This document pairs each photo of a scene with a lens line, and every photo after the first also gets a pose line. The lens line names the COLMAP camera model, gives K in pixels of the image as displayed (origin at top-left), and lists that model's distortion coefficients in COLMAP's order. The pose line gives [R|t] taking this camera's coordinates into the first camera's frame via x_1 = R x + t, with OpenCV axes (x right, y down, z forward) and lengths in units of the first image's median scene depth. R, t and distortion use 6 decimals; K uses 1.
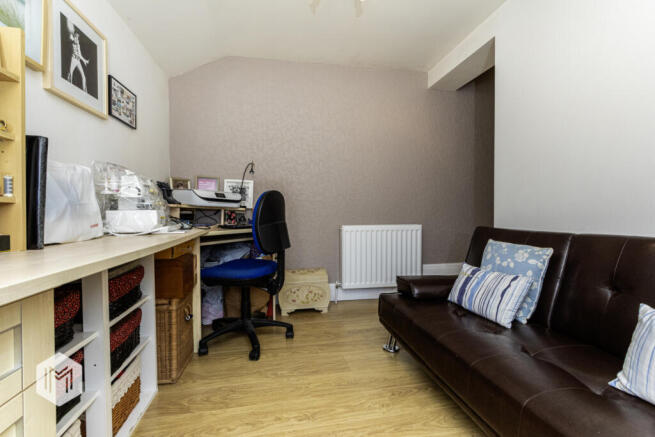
lens RADIAL K [[308.7, 0, 327.3], [0, 308.7, 214.9], [0, 0, 1]] dist [0.002609, 0.000424]
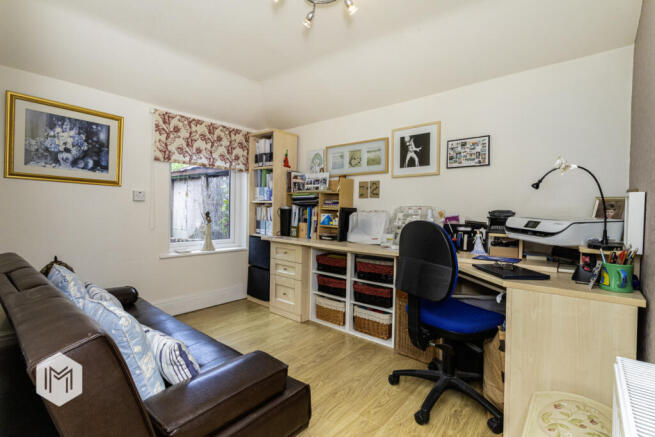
lens RADIAL K [[308.7, 0, 325.8], [0, 308.7, 214.8], [0, 0, 1]] dist [0.002609, 0.000424]
pose [[-0.769510, 0.001647, -0.638633, 0.768369], [-0.020109, 0.999438, 0.026808, -0.161451], [0.638319, 0.033471, -0.769044, 2.060675]]
